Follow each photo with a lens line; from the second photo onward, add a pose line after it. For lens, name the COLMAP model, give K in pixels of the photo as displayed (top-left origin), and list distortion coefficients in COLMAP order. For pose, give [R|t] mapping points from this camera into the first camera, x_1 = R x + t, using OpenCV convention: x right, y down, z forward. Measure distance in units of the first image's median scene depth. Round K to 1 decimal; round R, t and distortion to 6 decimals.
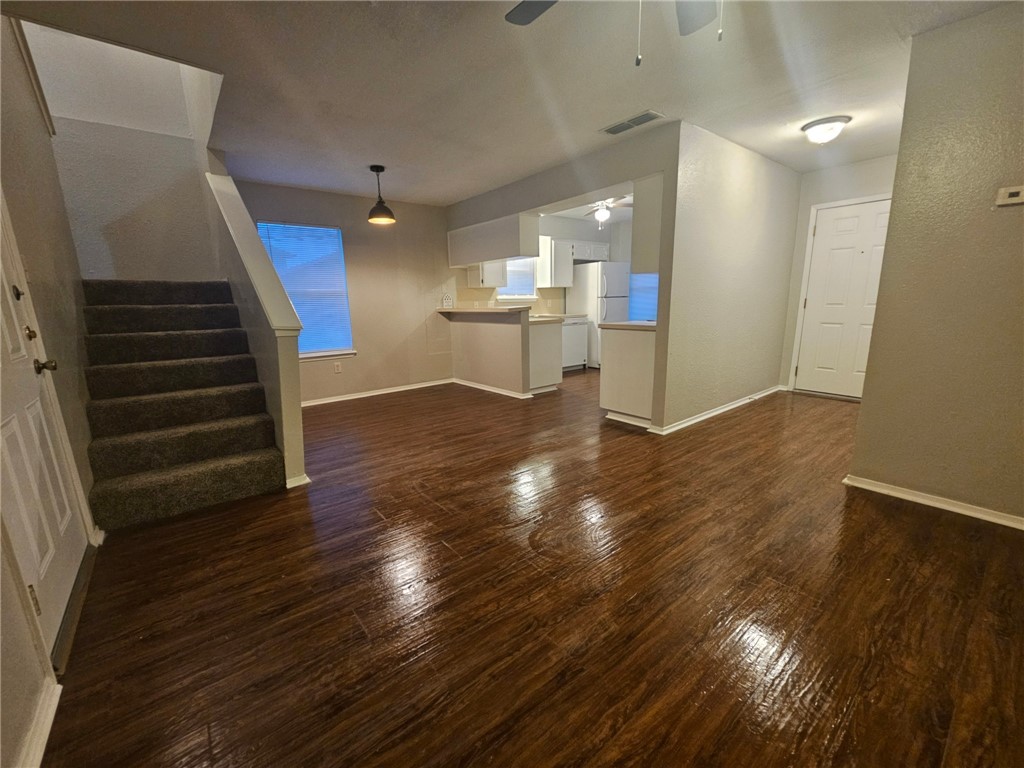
lens RADIAL K [[416.9, 0, 504.6], [0, 416.9, 382.0], [0, 0, 1]] dist [0.002521, 0.000931]
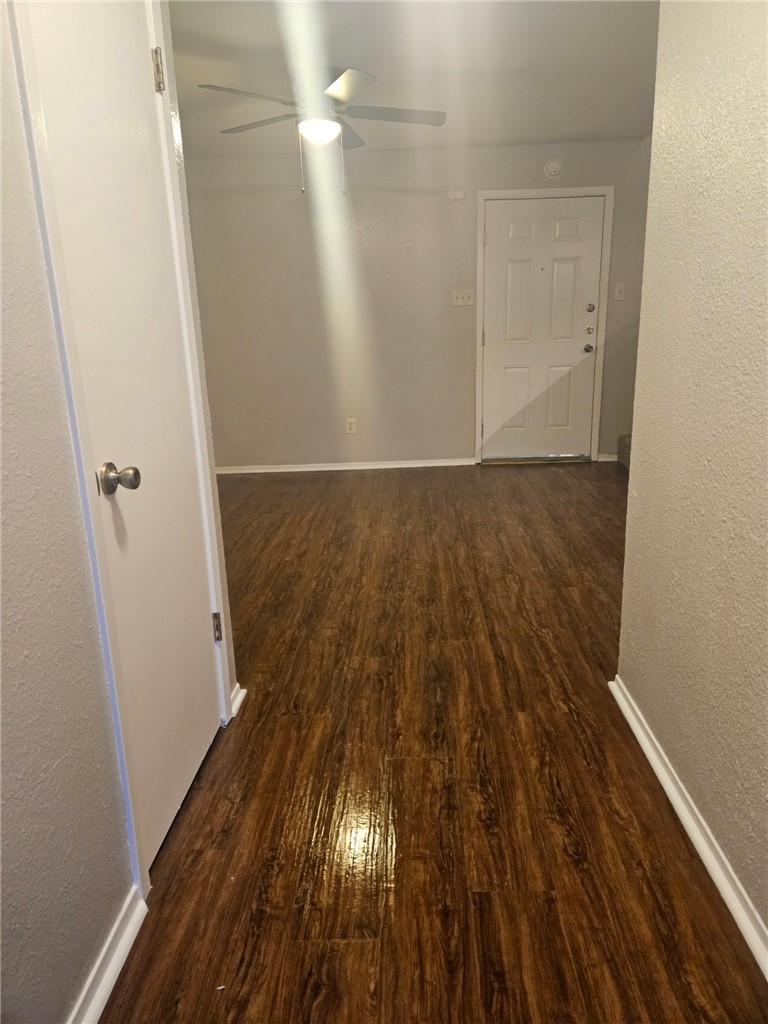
lens RADIAL K [[675.6, 0, 384.0], [0, 675.6, 512.0], [0, 0, 1]] dist [0.027956, -0.001105]
pose [[-0.643835, 0.250920, -0.722853, 1.059766], [-0.100269, 0.908889, 0.404806, -0.291491], [0.758566, 0.333108, -0.560015, 1.291854]]
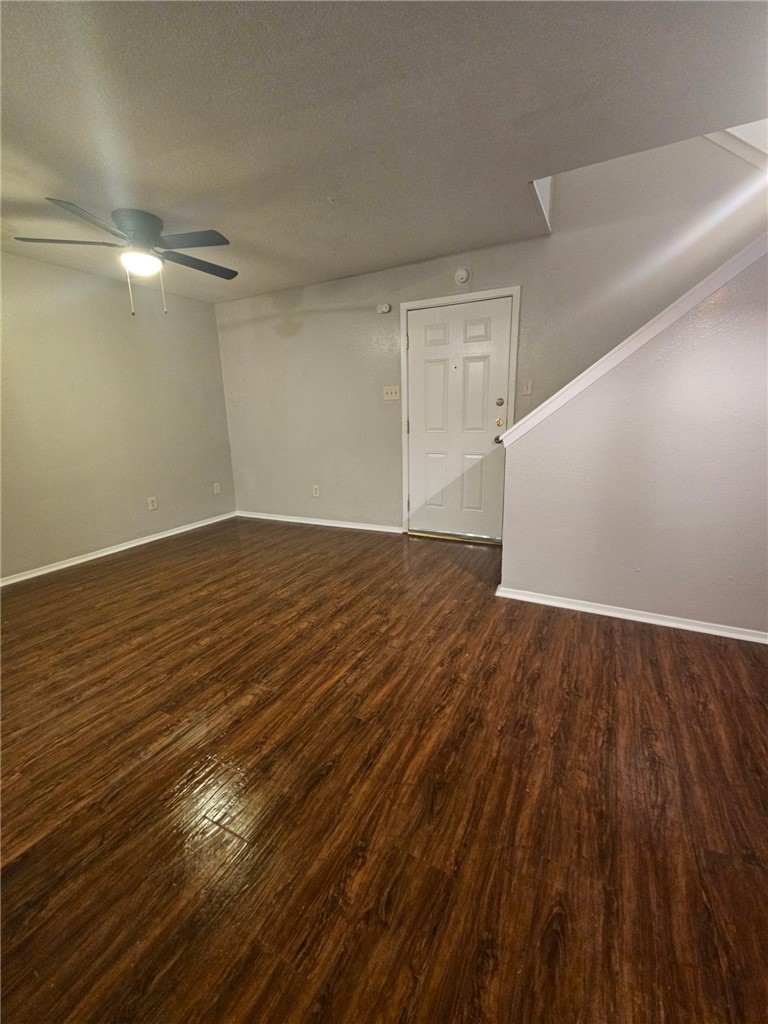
lens RADIAL K [[418.1, 0, 382.0], [0, 418.1, 507.6], [0, 0, 1]] dist [-0.000300, 0.000125]
pose [[-0.912461, 0.142302, -0.383622, 0.112058], [-0.028479, 0.913212, 0.406488, -0.304676], [0.408172, 0.381829, -0.829218, 1.455158]]
